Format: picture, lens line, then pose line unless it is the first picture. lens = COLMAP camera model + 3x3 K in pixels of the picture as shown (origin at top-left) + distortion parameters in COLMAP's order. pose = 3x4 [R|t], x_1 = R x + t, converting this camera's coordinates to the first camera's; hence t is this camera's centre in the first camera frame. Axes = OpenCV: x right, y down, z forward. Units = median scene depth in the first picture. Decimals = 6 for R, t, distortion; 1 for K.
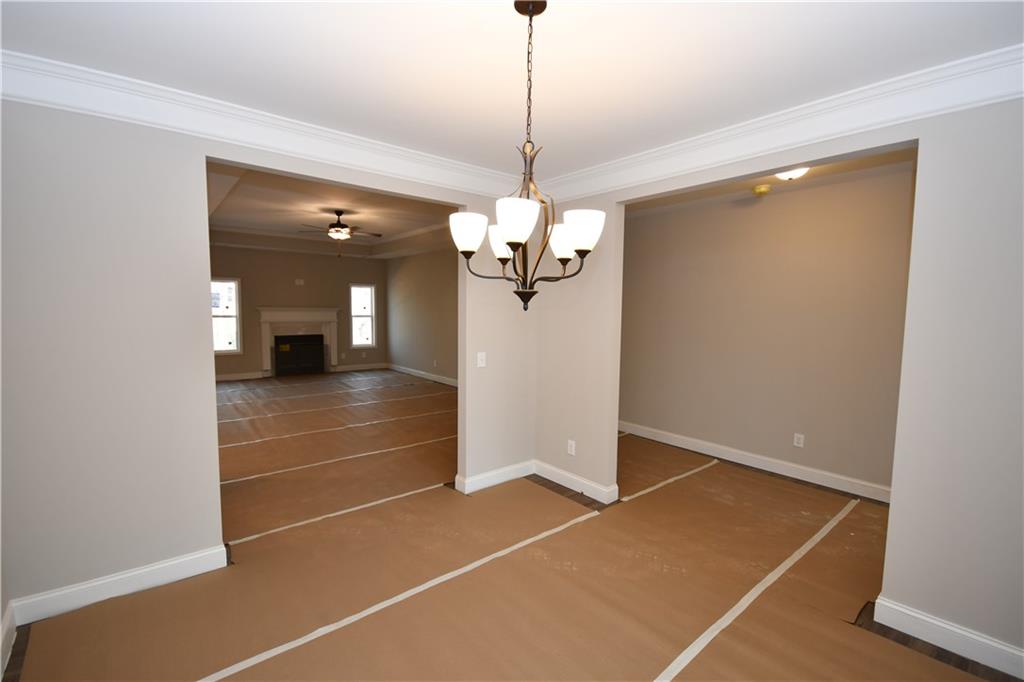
lens RADIAL K [[447.9, 0, 509.8], [0, 447.9, 342.4], [0, 0, 1]] dist [-0.007764, -0.000154]
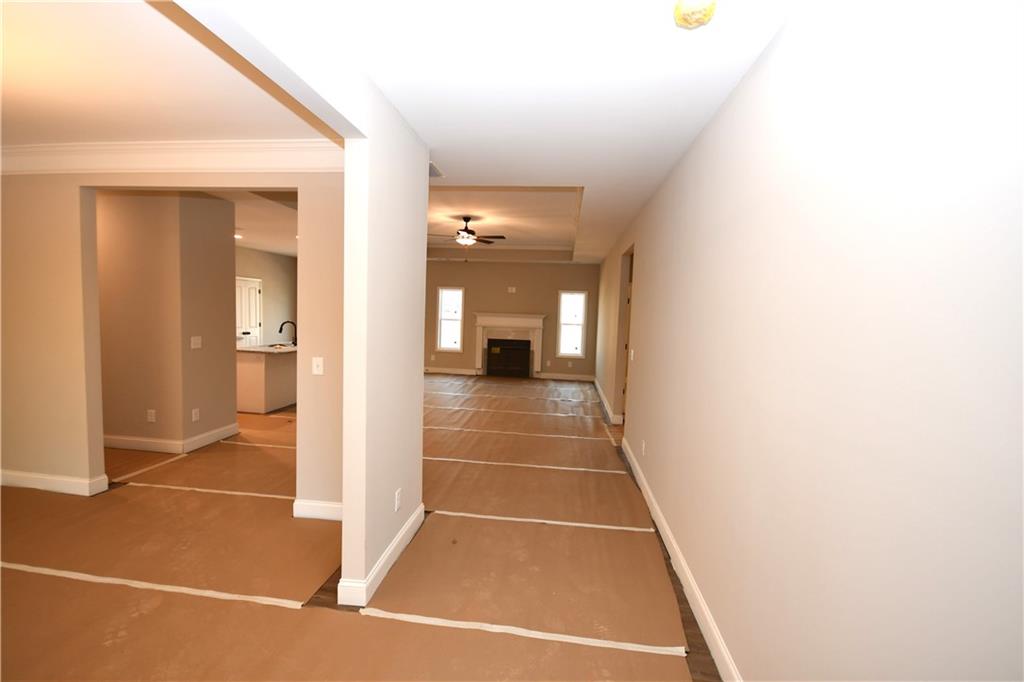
lens RADIAL K [[449.5, 0, 508.3], [0, 449.5, 343.5], [0, 0, 1]] dist [-0.006411, -0.000473]
pose [[0.689092, 0.062312, -0.721989, 0.313437], [-0.081872, 0.996612, 0.007872, -0.015680], [0.720034, 0.053687, 0.691859, 0.265300]]
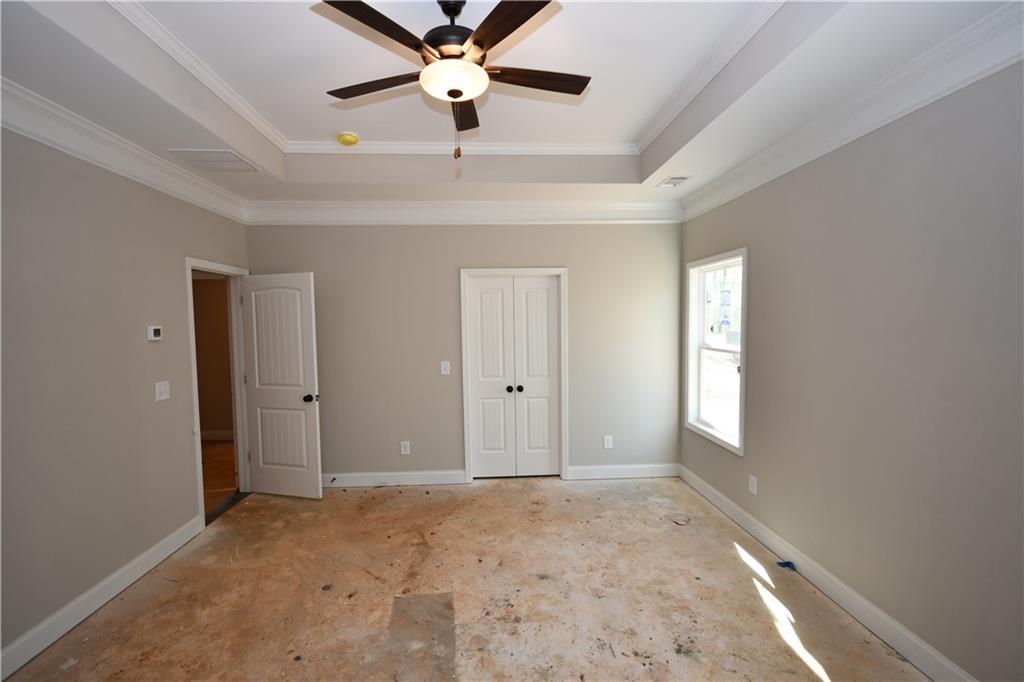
lens RADIAL K [[447.9, 0, 509.8], [0, 447.9, 342.4], [0, 0, 1]] dist [-0.007764, -0.000154]
pose [[-0.594030, 0.034370, -0.803708, -0.424710], [-0.060840, 0.994306, 0.087488, -0.070280], [0.802139, 0.100868, -0.588557, 0.791774]]
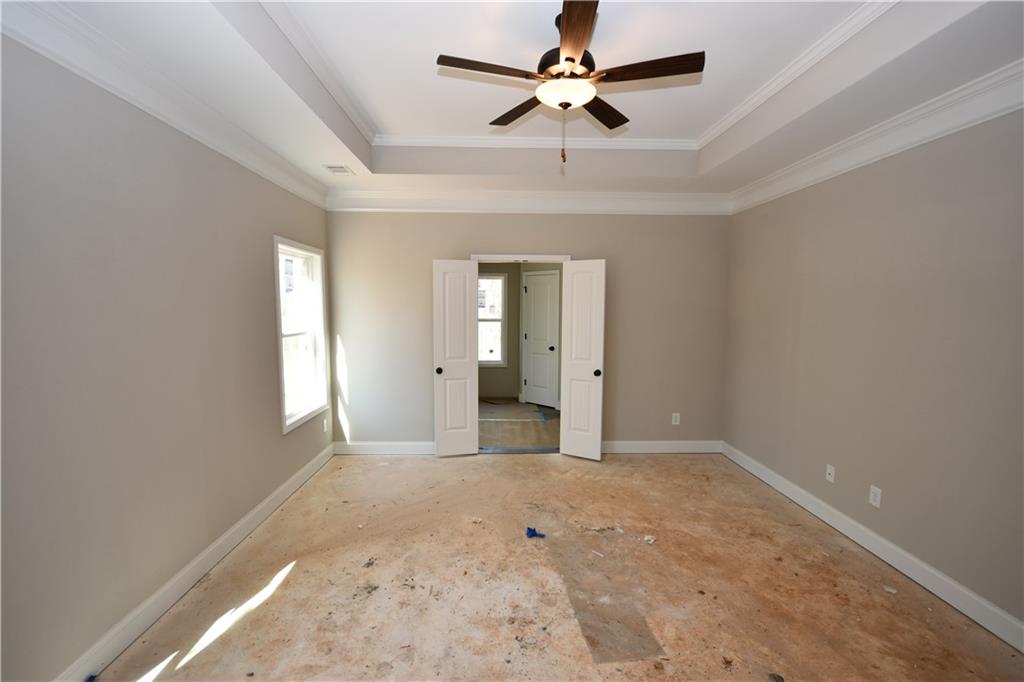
lens RADIAL K [[449.5, 0, 508.3], [0, 449.5, 343.5], [0, 0, 1]] dist [-0.006411, -0.000473]
pose [[0.615899, -0.078410, 0.783914, -0.789701], [0.066080, 0.996670, 0.047773, -0.052324], [-0.785049, 0.022378, 0.619029, 0.521398]]
